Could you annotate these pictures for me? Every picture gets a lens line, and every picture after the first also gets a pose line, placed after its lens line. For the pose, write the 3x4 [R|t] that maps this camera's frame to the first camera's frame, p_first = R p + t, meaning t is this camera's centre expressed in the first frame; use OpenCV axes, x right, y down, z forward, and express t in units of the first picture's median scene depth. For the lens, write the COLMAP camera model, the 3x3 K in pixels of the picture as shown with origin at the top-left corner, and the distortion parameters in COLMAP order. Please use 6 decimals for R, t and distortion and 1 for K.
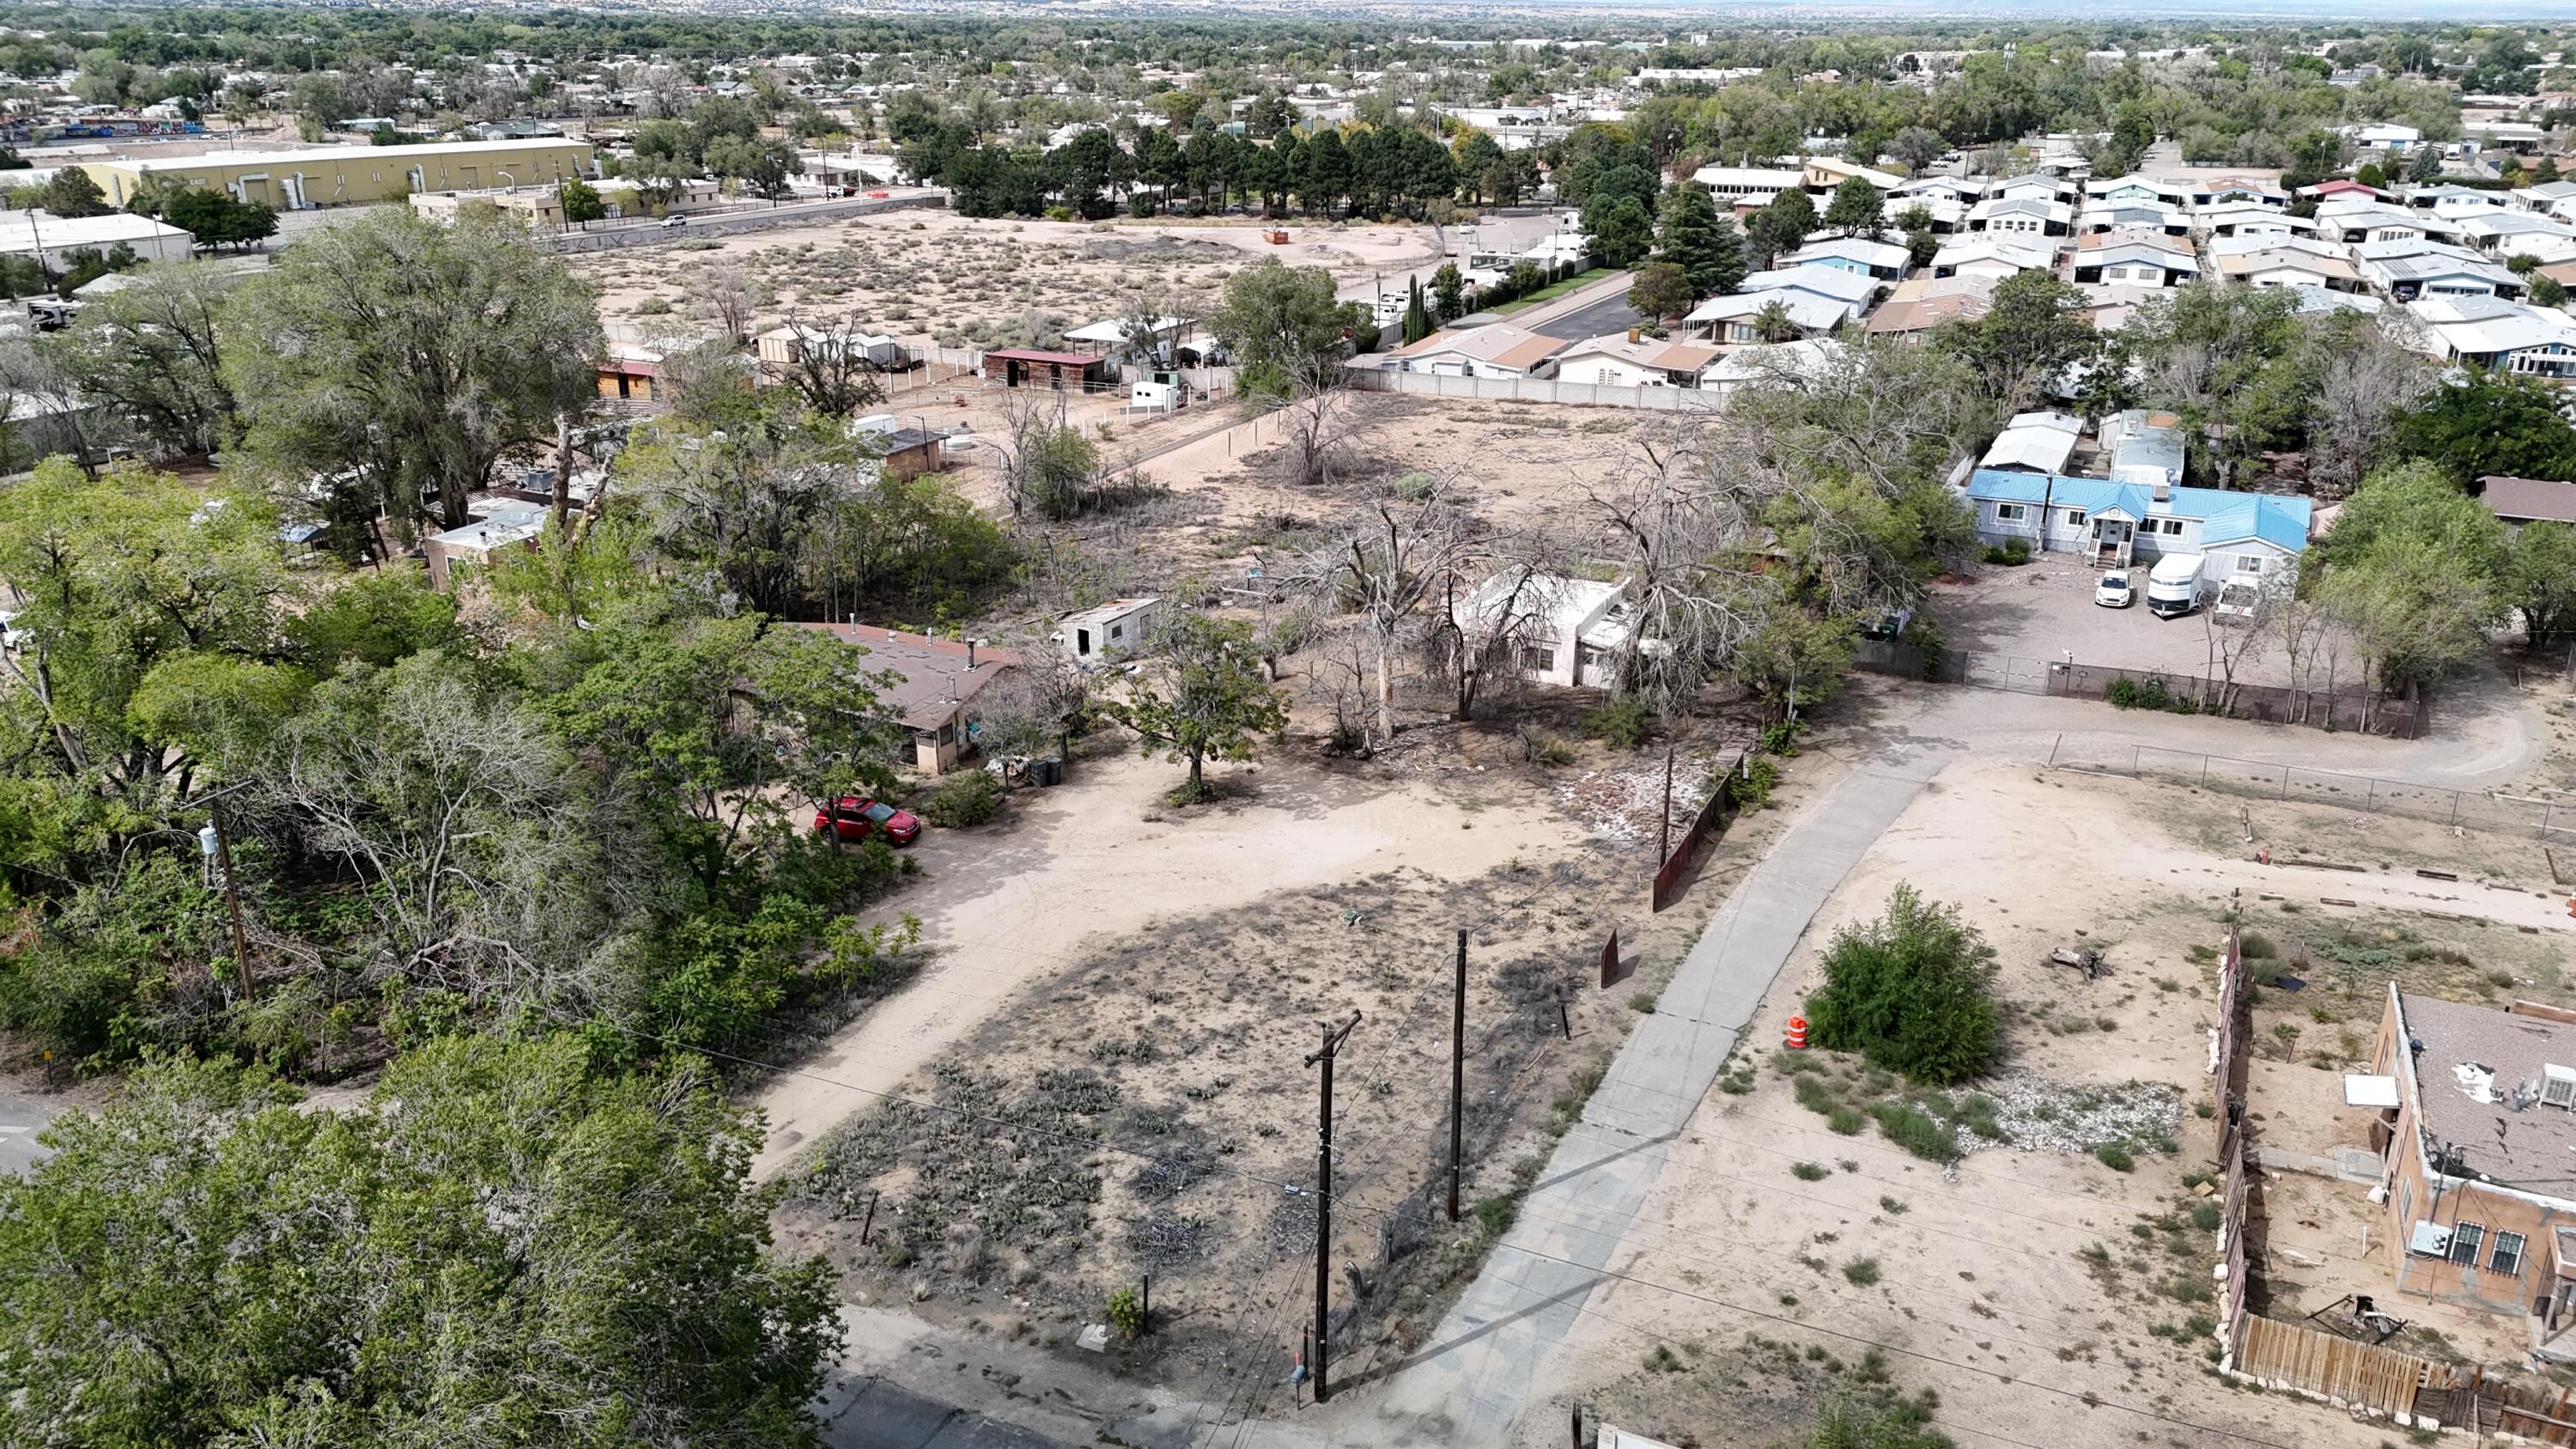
lens RADIAL K [[1901.1, 0, 1288.0], [0, 1901.1, 724.5], [0, 0, 1]] dist [0.065165, -0.062399]
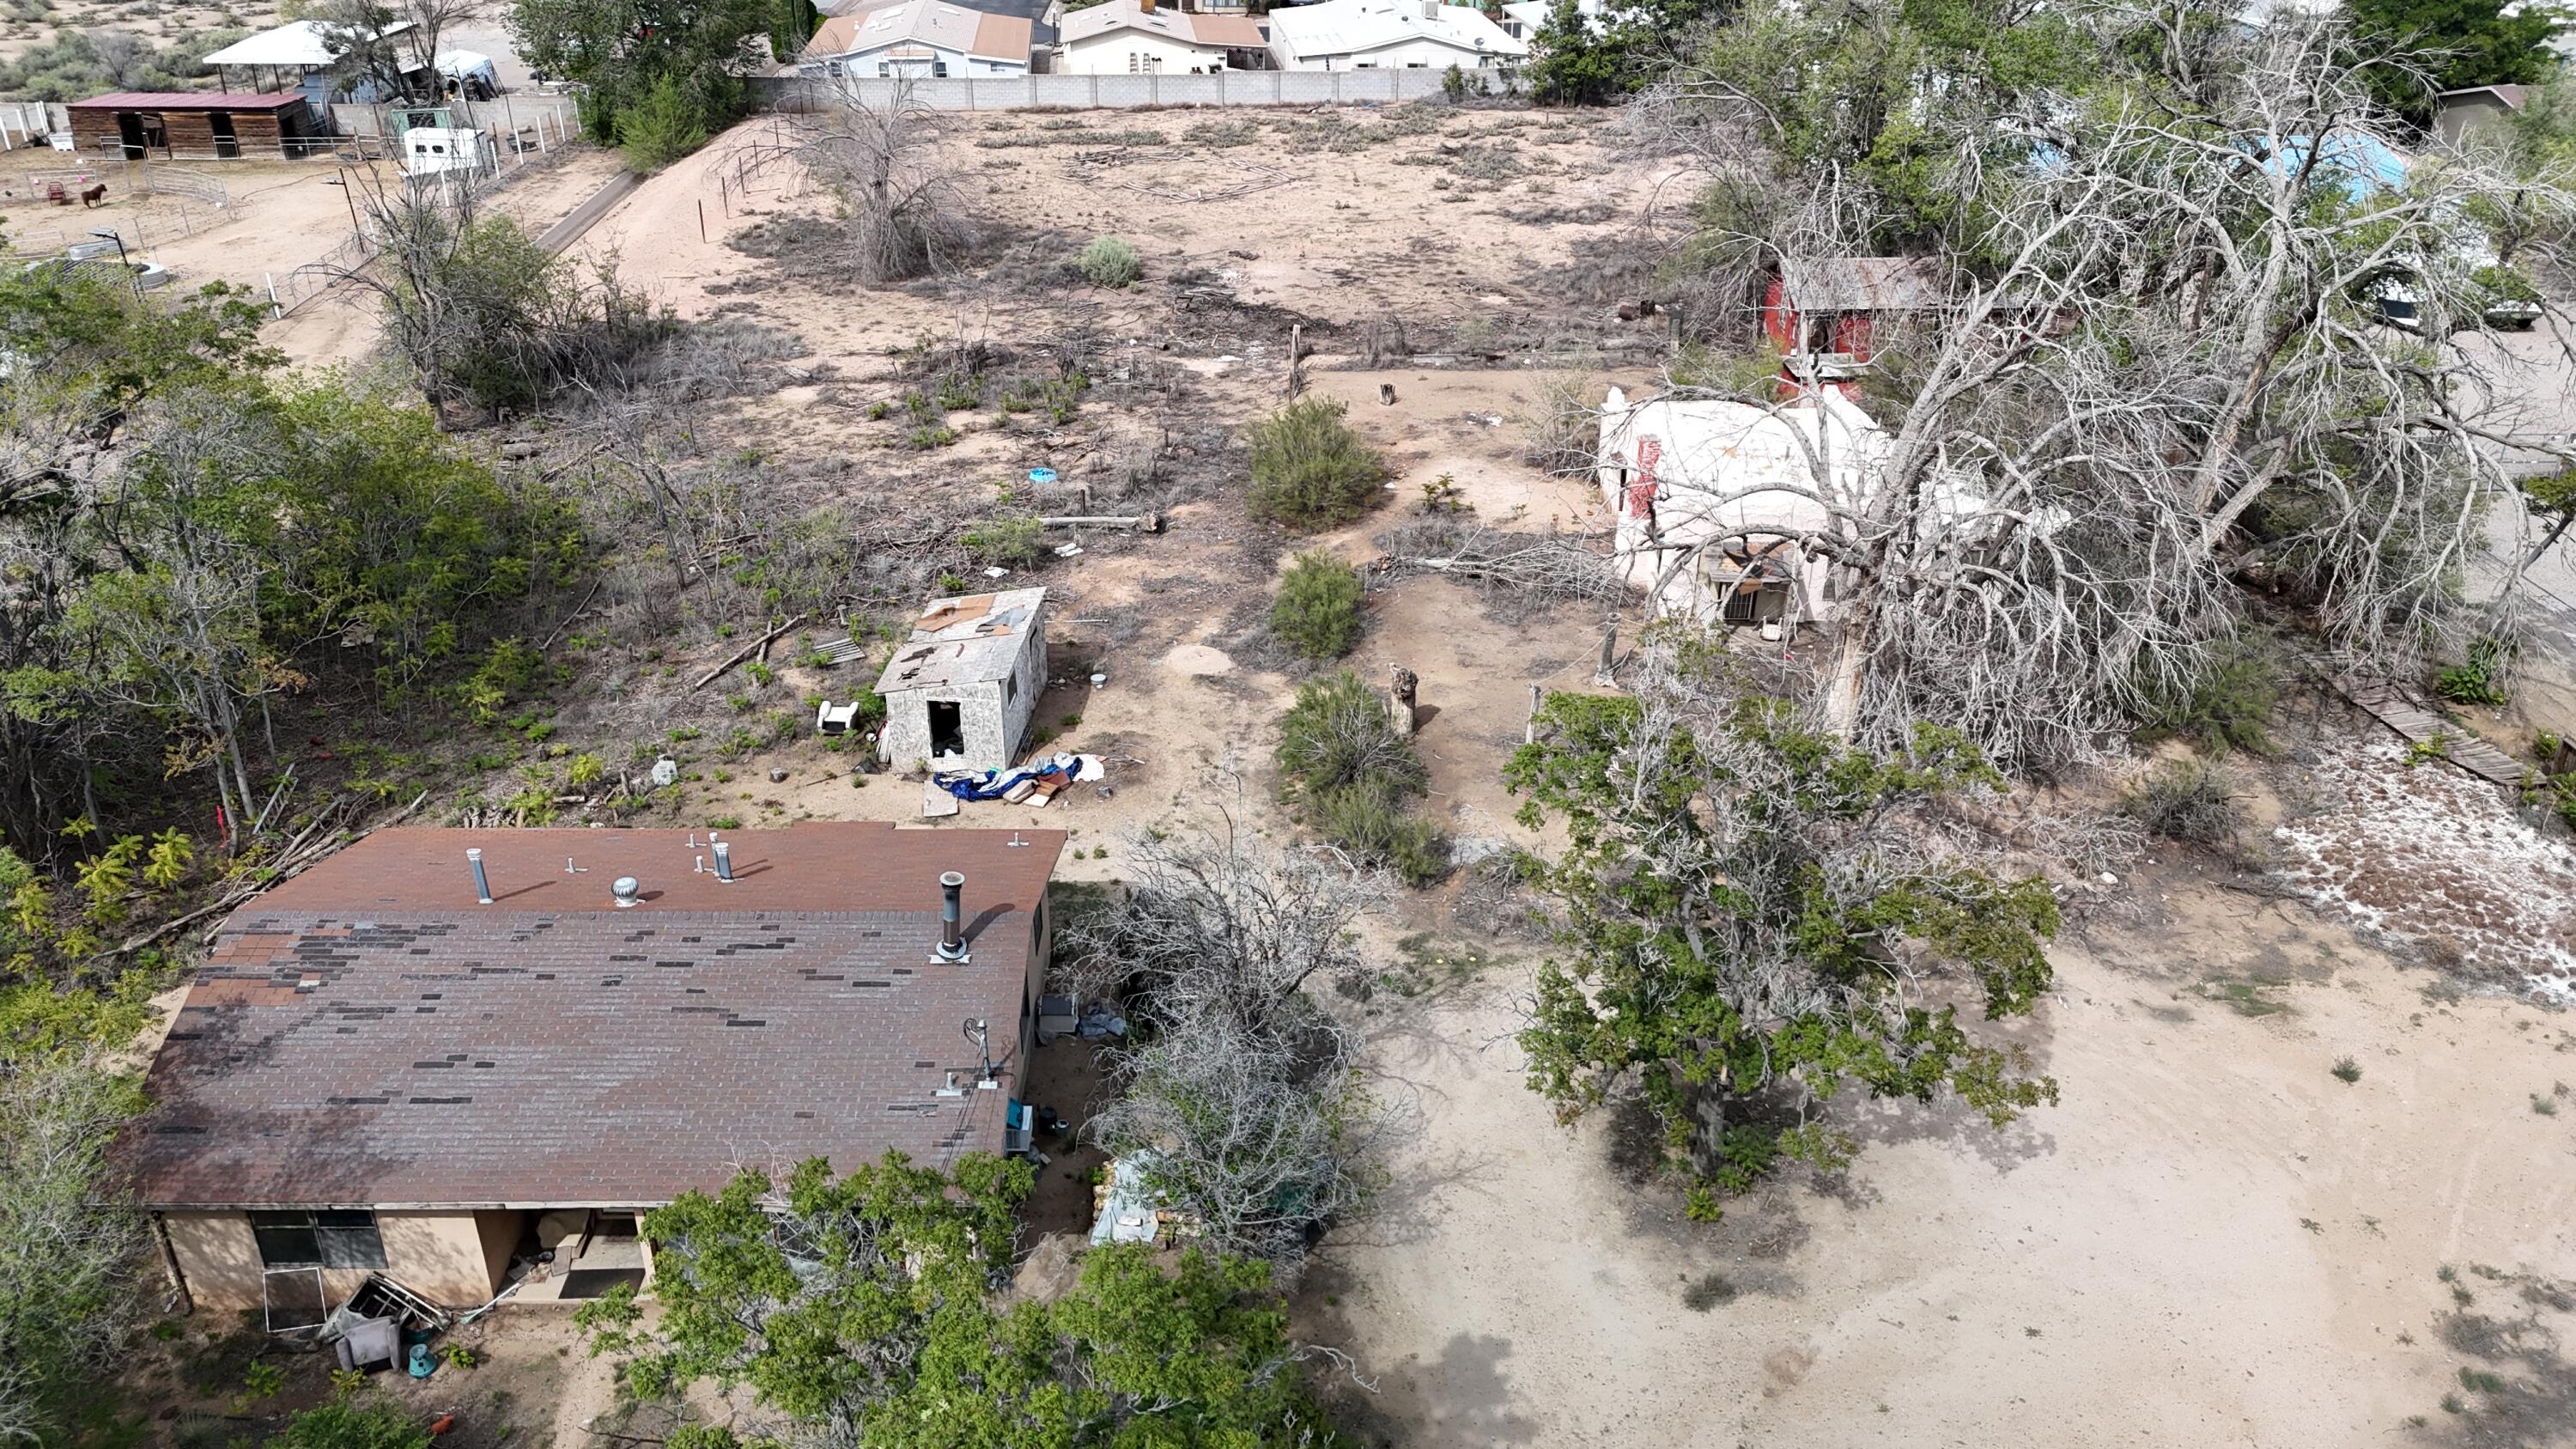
lens RADIAL K [[1901.1, 0, 1288.0], [0, 1901.1, 724.5], [0, 0, 1]] dist [0.065165, -0.062399]
pose [[0.881840, -0.220893, 0.416610, -0.126185], [0.160817, 0.971408, 0.174654, -0.061510], [-0.443278, -0.087019, 0.892150, 0.332765]]
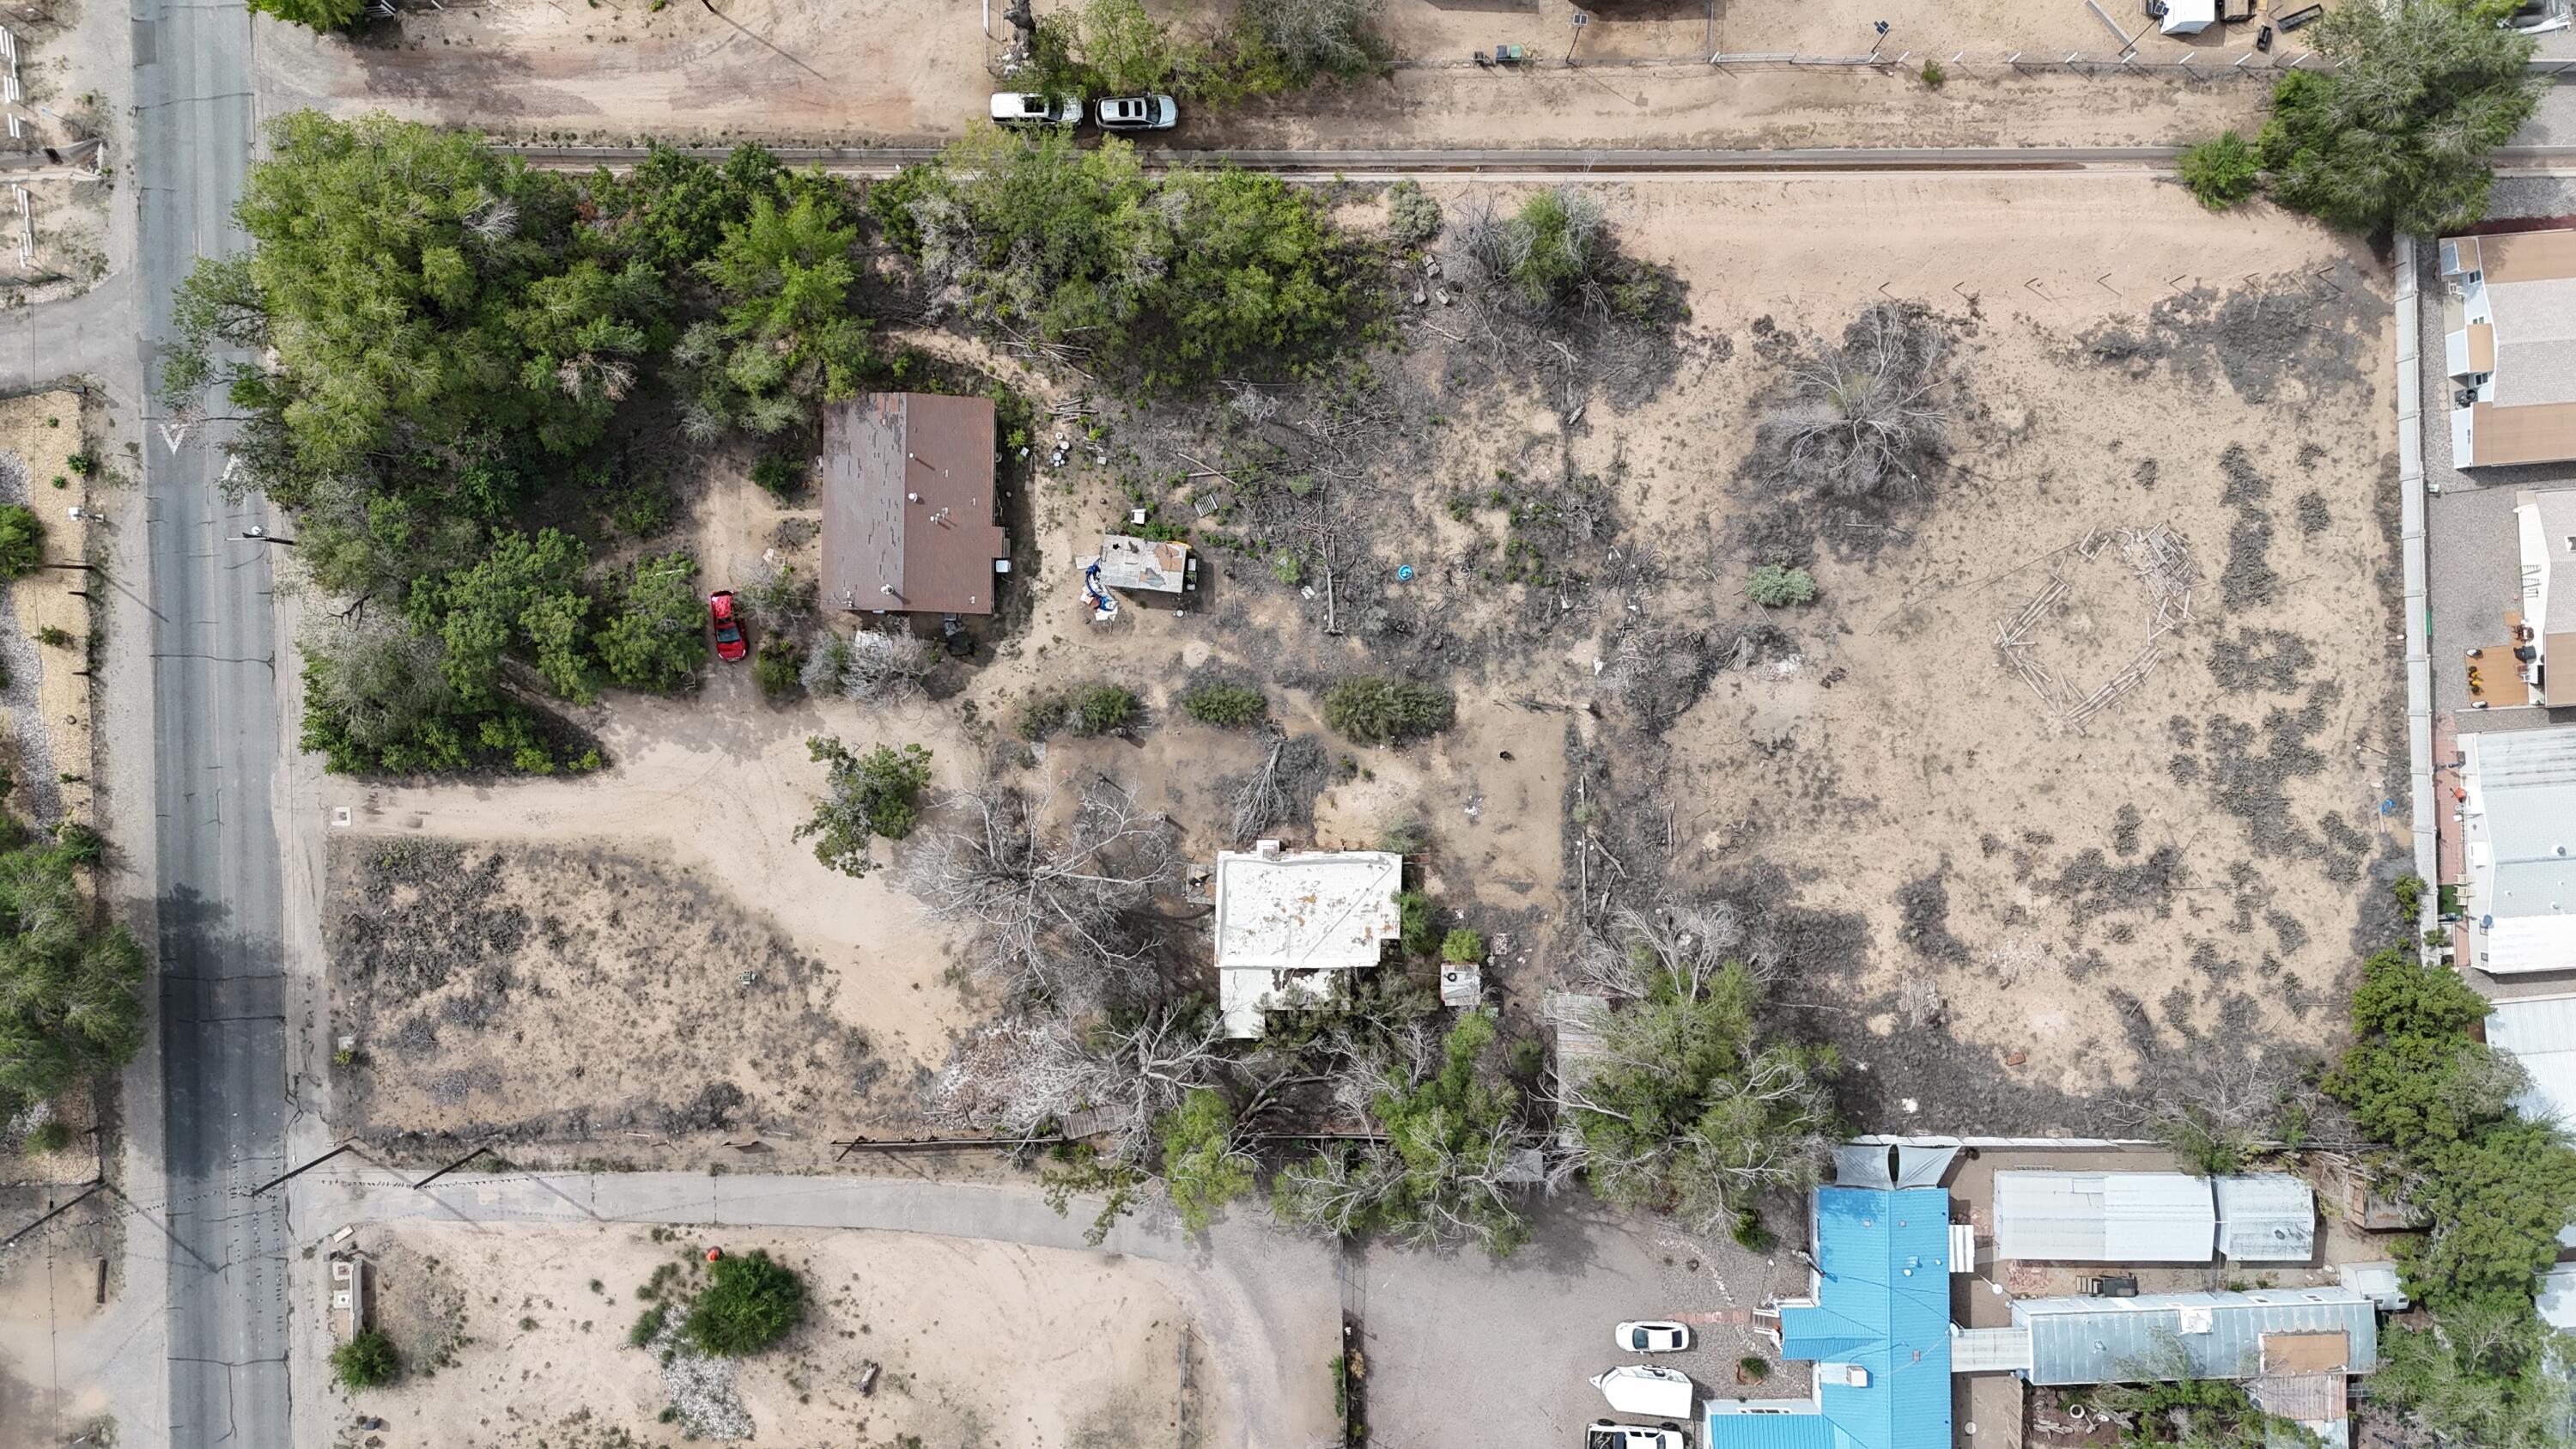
lens RADIAL K [[1901.1, 0, 1288.0], [0, 1901.1, 724.5], [0, 0, 1]] dist [0.065165, -0.062399]
pose [[0.445880, 0.895079, 0.004884, 0.015628], [-0.324144, 0.156380, 0.932993, -0.665137], [0.834339, -0.417586, 0.359861, 0.362739]]
